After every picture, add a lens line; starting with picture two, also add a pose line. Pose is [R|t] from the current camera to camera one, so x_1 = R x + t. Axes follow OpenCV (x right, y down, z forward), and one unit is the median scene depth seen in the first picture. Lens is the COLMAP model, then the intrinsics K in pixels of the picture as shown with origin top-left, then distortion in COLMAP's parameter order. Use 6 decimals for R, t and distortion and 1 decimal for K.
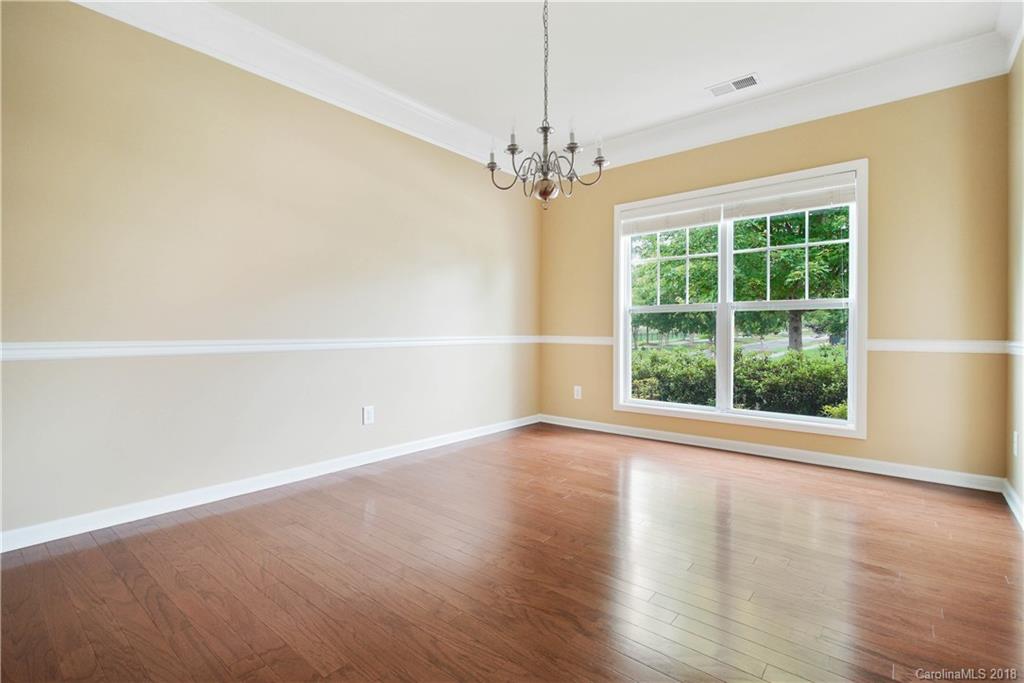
lens RADIAL K [[474.6, 0, 520.4], [0, 474.6, 340.2], [0, 0, 1]] dist [-0.021575, 0.000417]
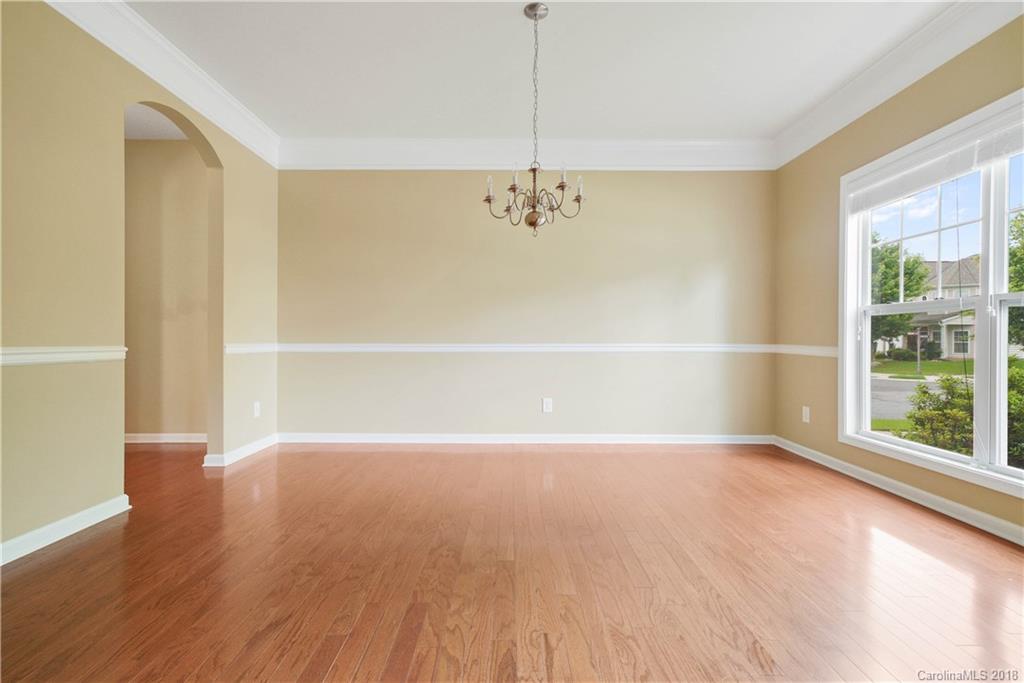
lens RADIAL K [[474.6, 0, 494.6], [0, 474.6, 345.3], [0, 0, 1]] dist [-0.021575, 0.000417]
pose [[0.629412, 0.013378, -0.776956, 0.438287], [-0.018200, 0.999831, 0.002471, -0.000830], [0.776858, 0.012586, 0.629550, 0.080879]]
